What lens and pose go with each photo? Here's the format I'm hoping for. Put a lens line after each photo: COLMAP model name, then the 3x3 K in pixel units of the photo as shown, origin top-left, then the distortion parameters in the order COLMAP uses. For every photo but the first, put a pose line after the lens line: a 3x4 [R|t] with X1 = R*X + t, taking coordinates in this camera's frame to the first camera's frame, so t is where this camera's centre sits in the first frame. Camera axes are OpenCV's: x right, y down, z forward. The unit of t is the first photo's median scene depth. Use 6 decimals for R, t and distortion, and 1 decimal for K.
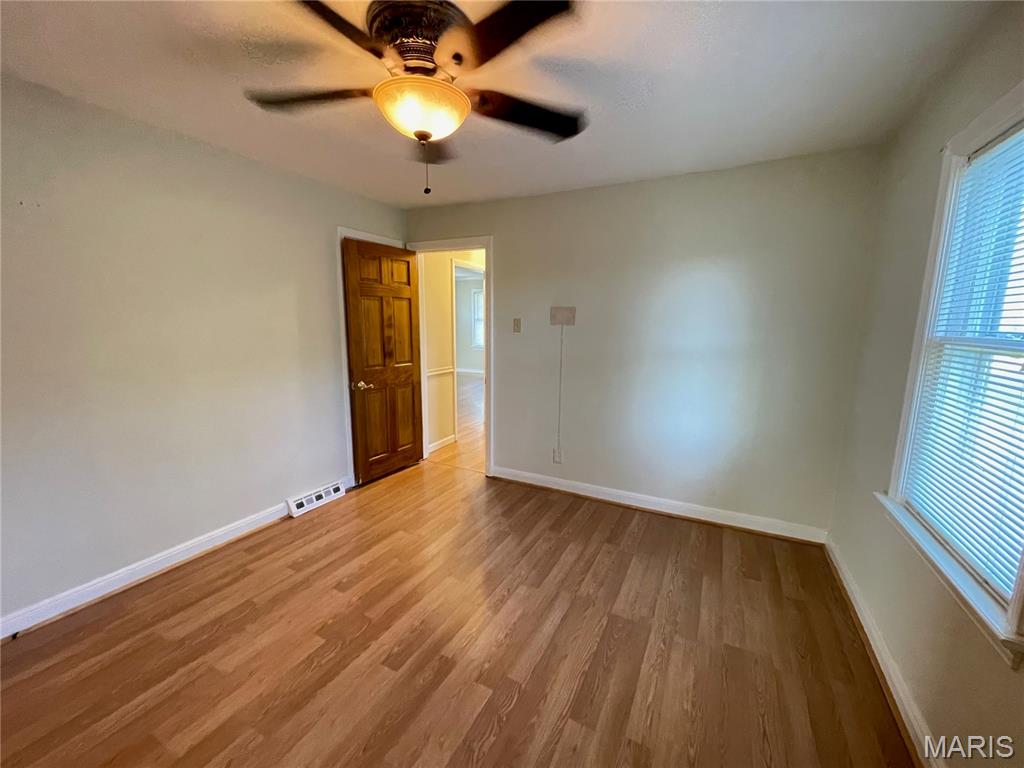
lens RADIAL K [[412.2, 0, 509.7], [0, 412.2, 387.8], [0, 0, 1]] dist [-0.001444, -0.000113]
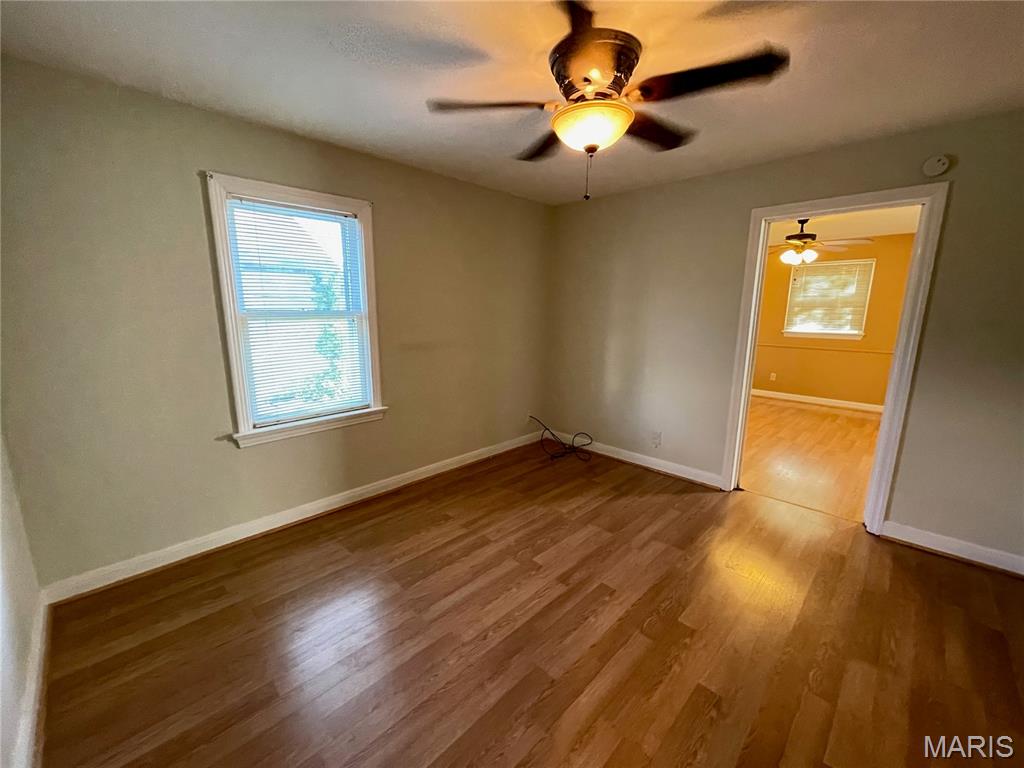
lens RADIAL K [[415.4, 0, 511.0], [0, 415.4, 356.3], [0, 0, 1]] dist [0.000132, 0.000028]
pose [[-0.954170, -0.052167, 0.294683, -0.337501], [0.034449, 0.958997, 0.281315, -0.348527], [-0.297276, 0.278574, -0.913249, 2.006696]]
